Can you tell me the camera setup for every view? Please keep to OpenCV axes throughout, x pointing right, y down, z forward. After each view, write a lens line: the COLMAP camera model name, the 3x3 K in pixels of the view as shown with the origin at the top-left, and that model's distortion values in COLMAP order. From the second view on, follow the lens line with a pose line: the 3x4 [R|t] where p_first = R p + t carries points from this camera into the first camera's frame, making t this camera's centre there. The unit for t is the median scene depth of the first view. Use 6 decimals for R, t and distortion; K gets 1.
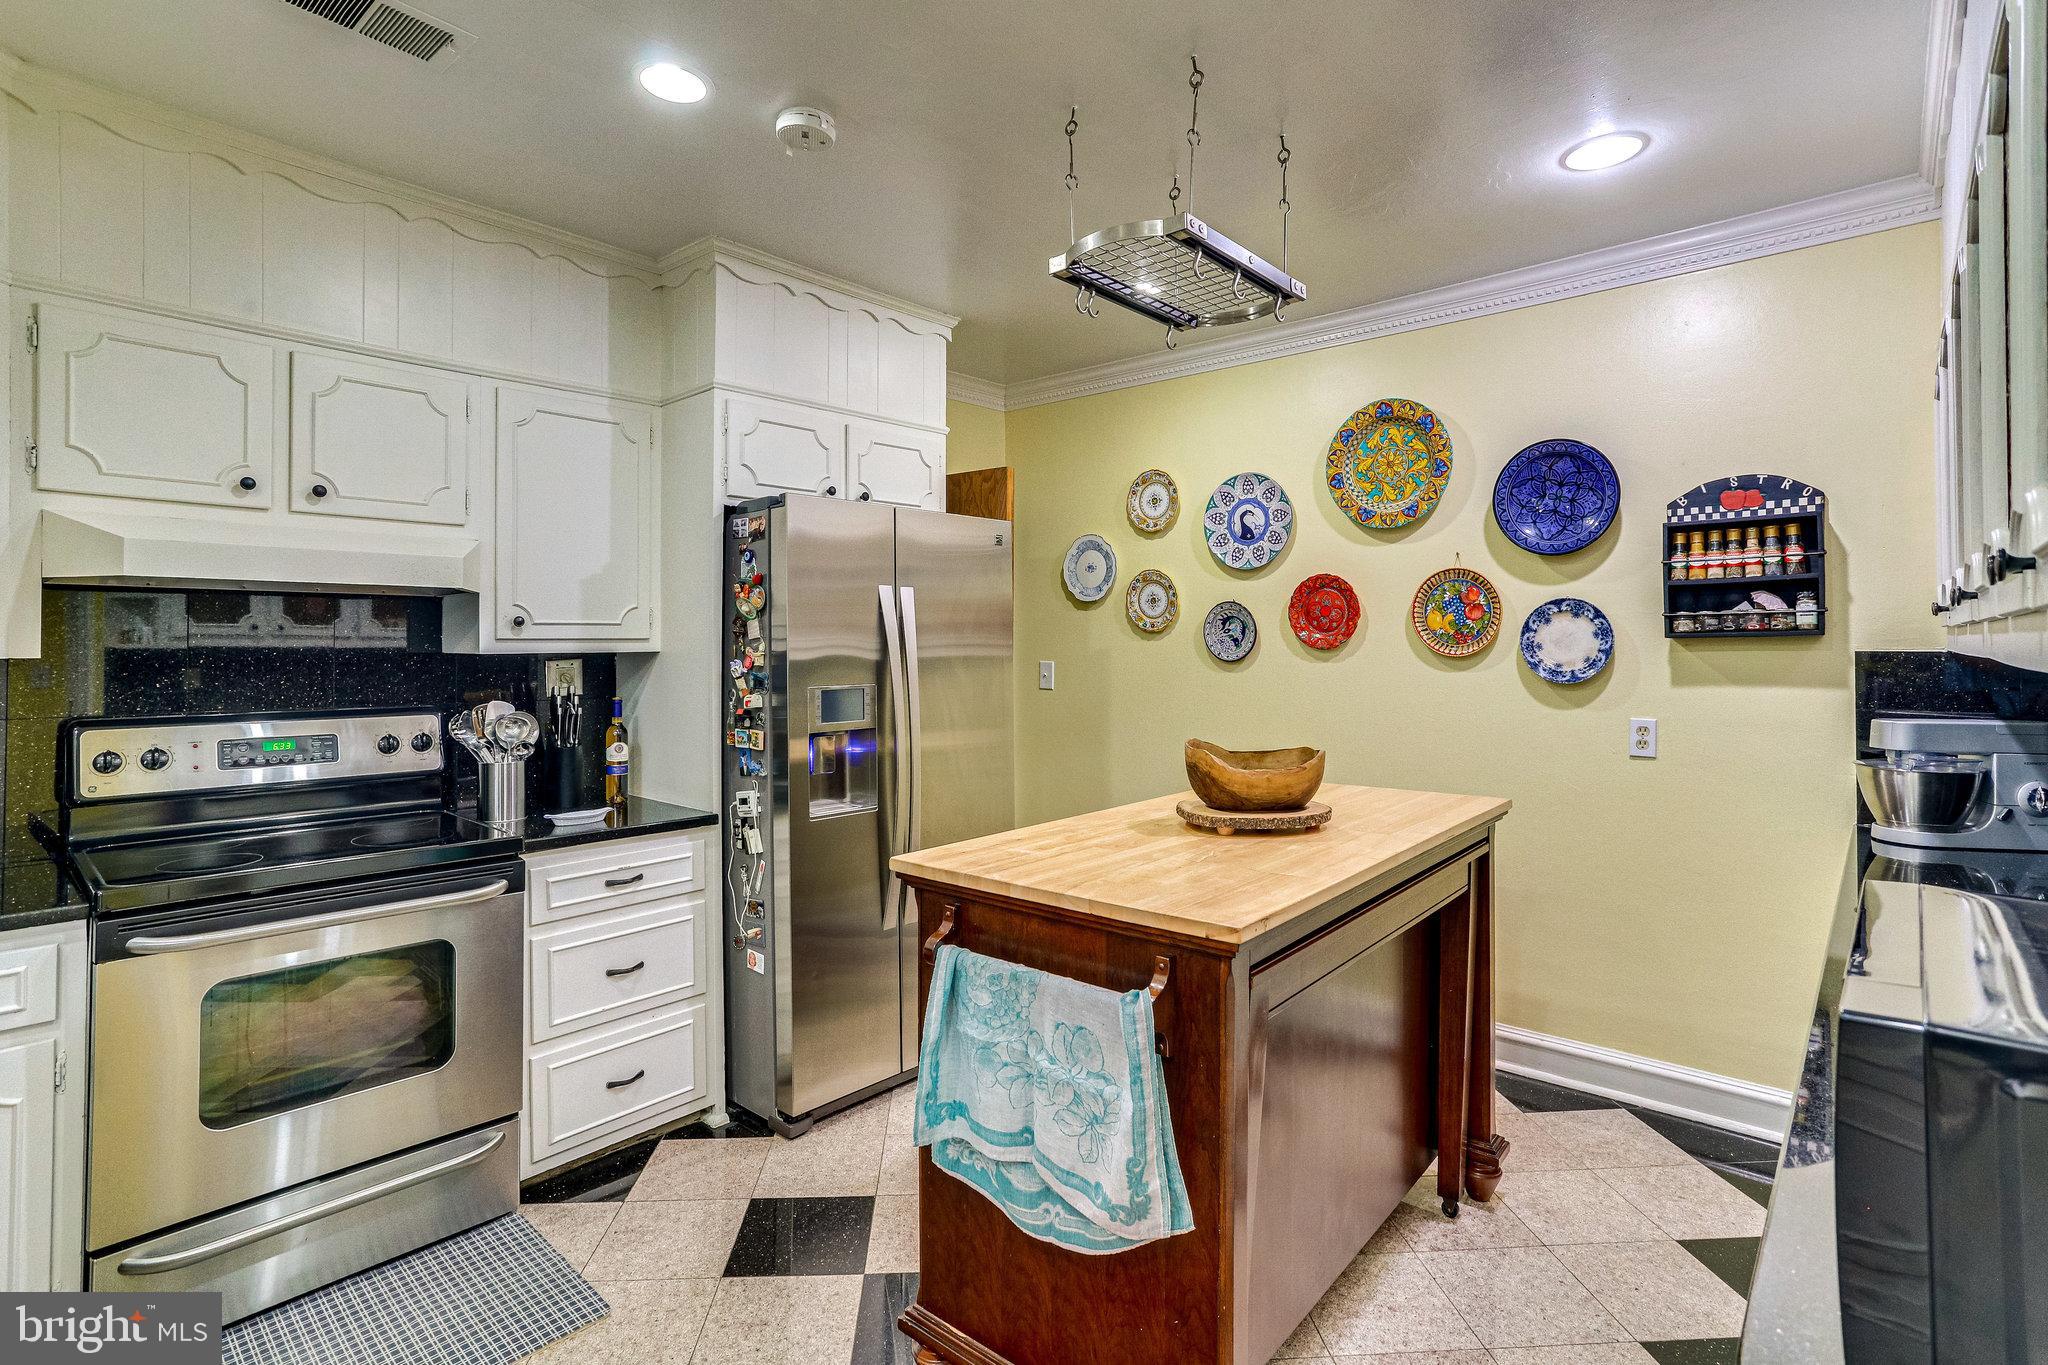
lens RADIAL K [[1005.6, 0, 1018.8], [0, 1005.6, 630.5], [0, 0, 1]] dist [-0.020510, 0.010020]
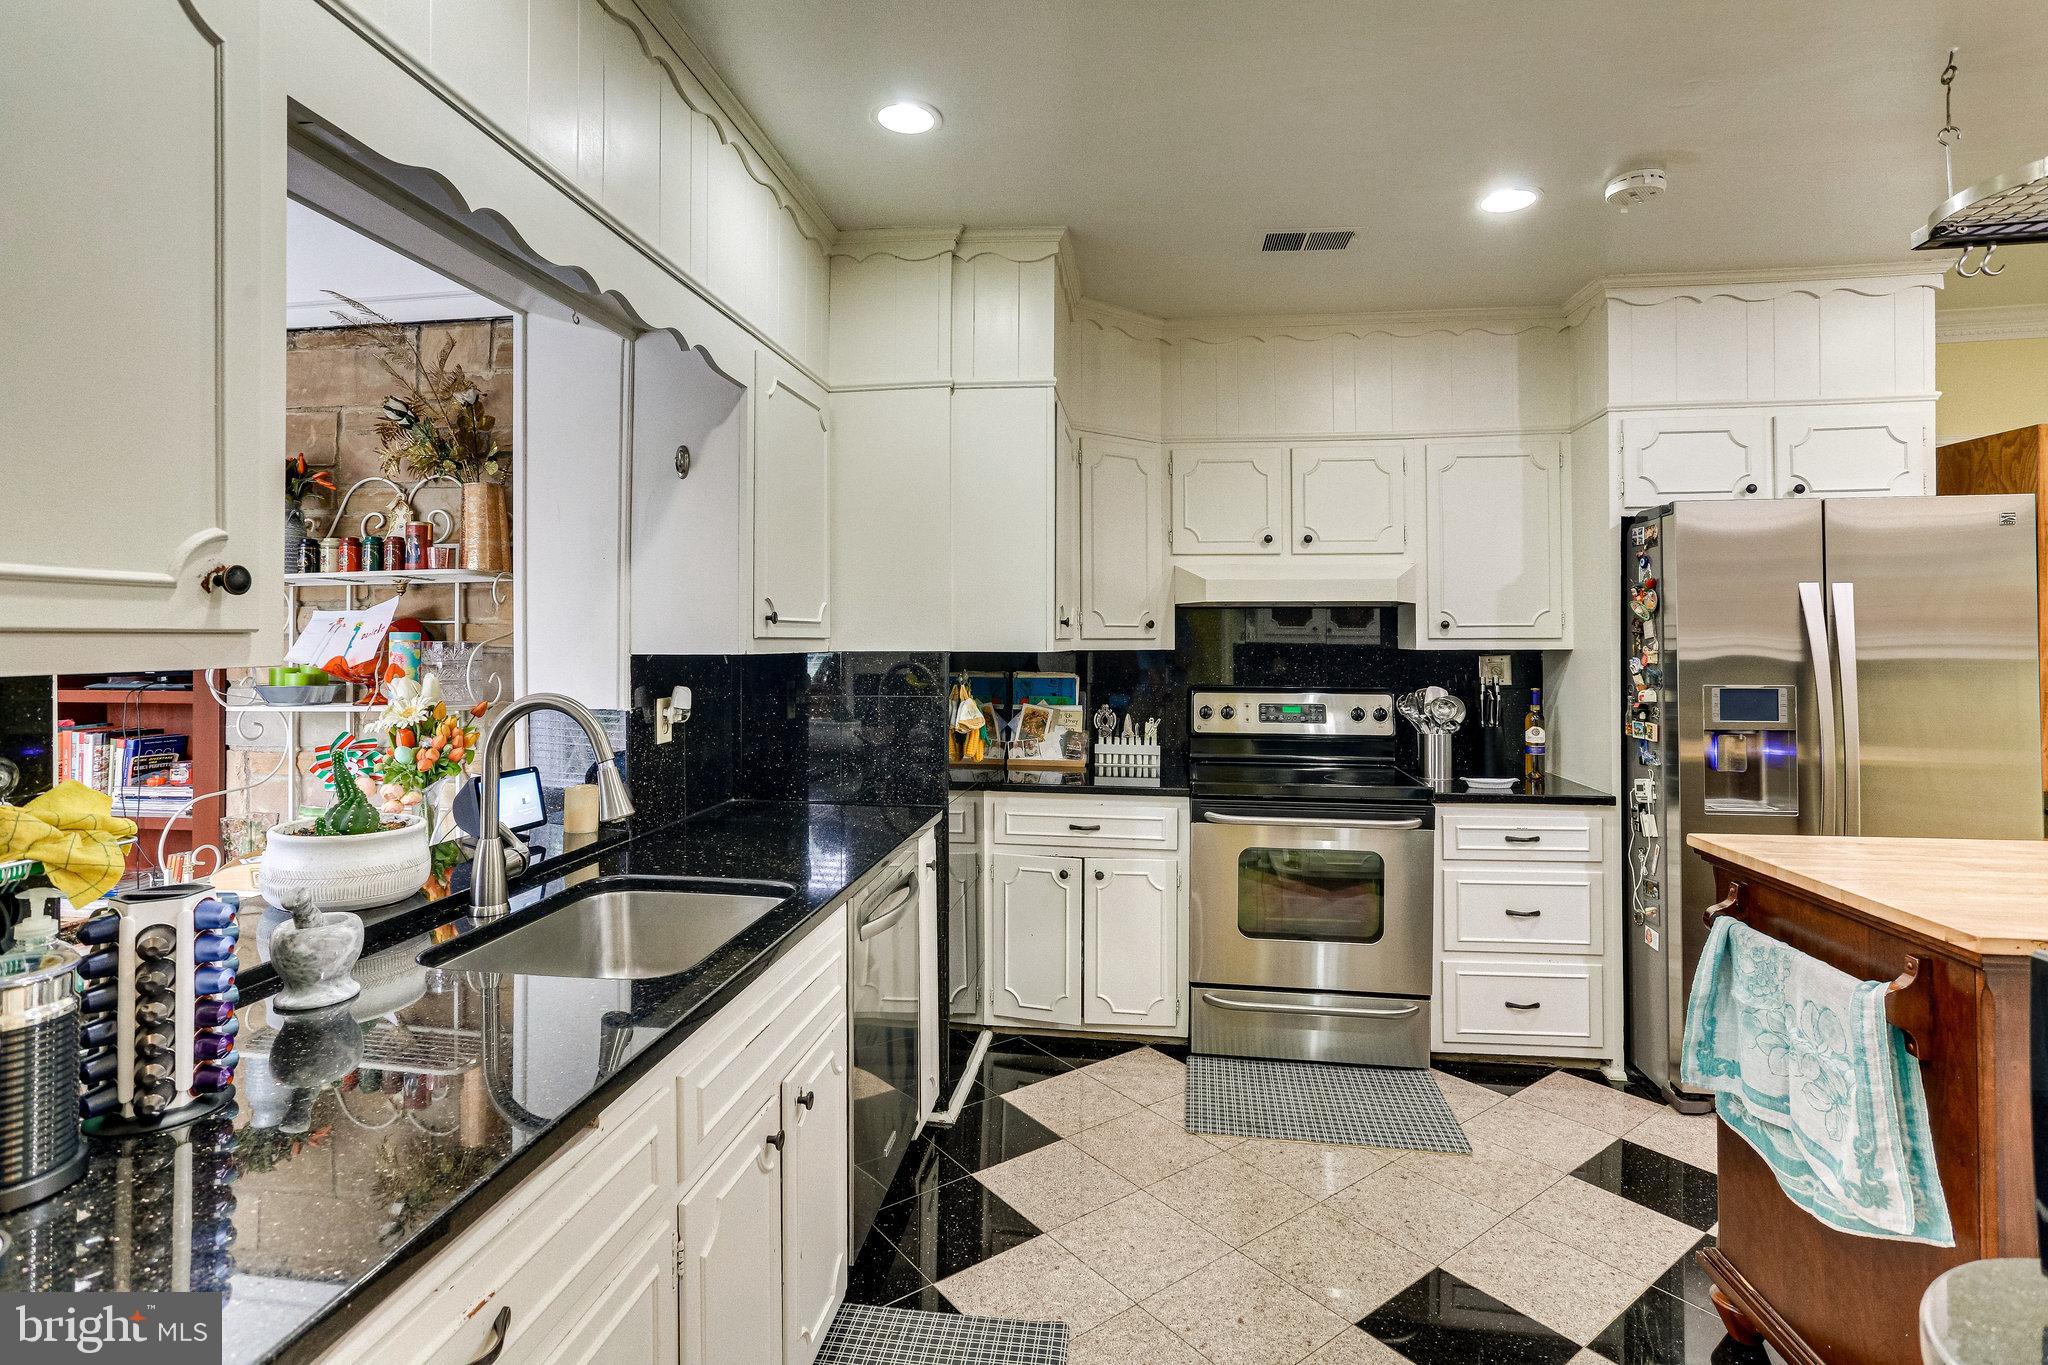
lens RADIAL K [[1005.6, 0, 1007.8], [0, 1005.6, 627.7], [0, 0, 1]] dist [-0.020510, 0.010020]
pose [[0.541420, -0.008742, -0.840707, 0.312992], [0.006956, 0.999958, -0.005919, -0.001988], [0.840724, -0.002643, 0.541458, -0.186902]]
